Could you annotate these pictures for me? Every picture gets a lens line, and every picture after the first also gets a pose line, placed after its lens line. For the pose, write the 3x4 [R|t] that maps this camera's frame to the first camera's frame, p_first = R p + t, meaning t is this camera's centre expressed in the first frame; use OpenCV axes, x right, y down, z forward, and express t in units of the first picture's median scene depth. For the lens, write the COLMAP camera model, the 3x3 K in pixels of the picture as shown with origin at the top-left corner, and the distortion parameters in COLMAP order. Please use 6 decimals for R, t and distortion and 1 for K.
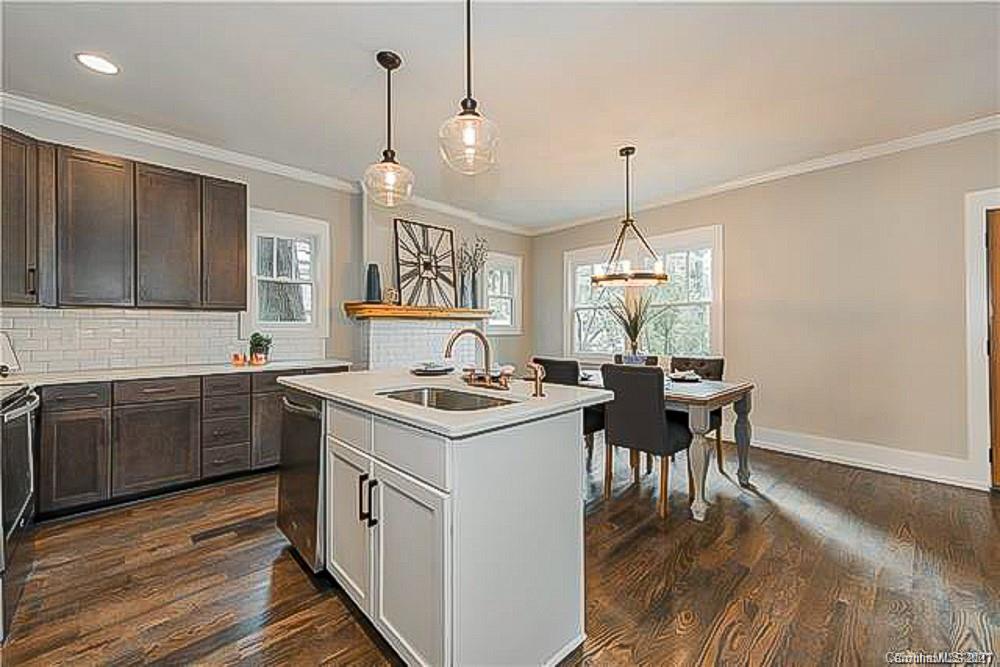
lens RADIAL K [[394.7, 0, 502.0], [0, 394.7, 325.6], [0, 0, 1]] dist [0.009960, -0.002759]
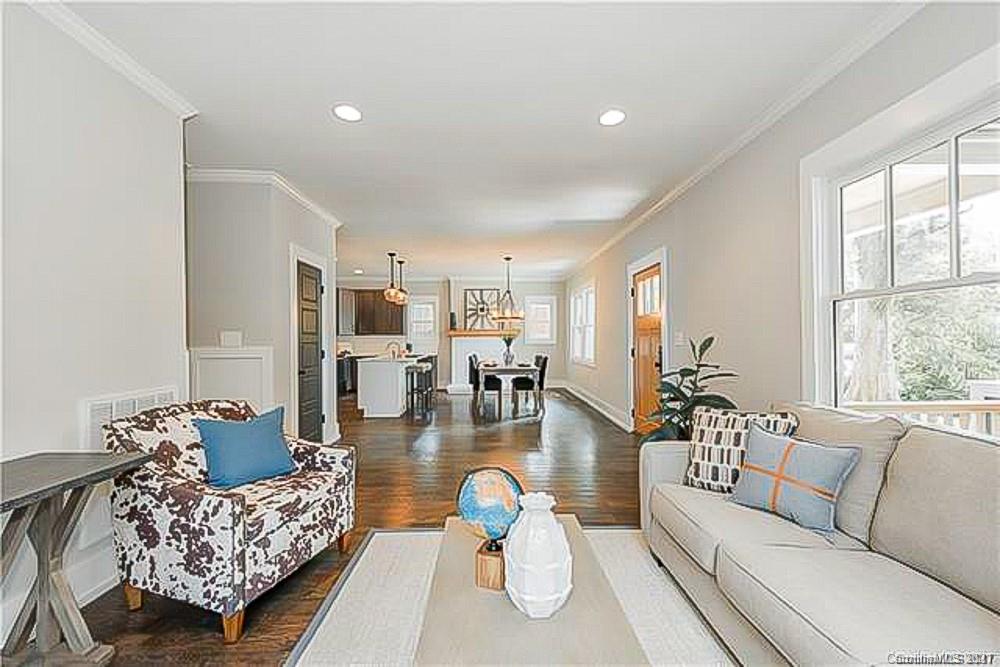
lens RADIAL K [[394.7, 0, 500.9], [0, 394.7, 339.4], [0, 0, 1]] dist [0.009960, -0.002759]
pose [[0.739482, -0.002152, -0.673173, 1.737127], [0.010146, 0.999917, 0.007950, -0.018896], [0.673100, -0.012709, 0.739443, -0.604493]]
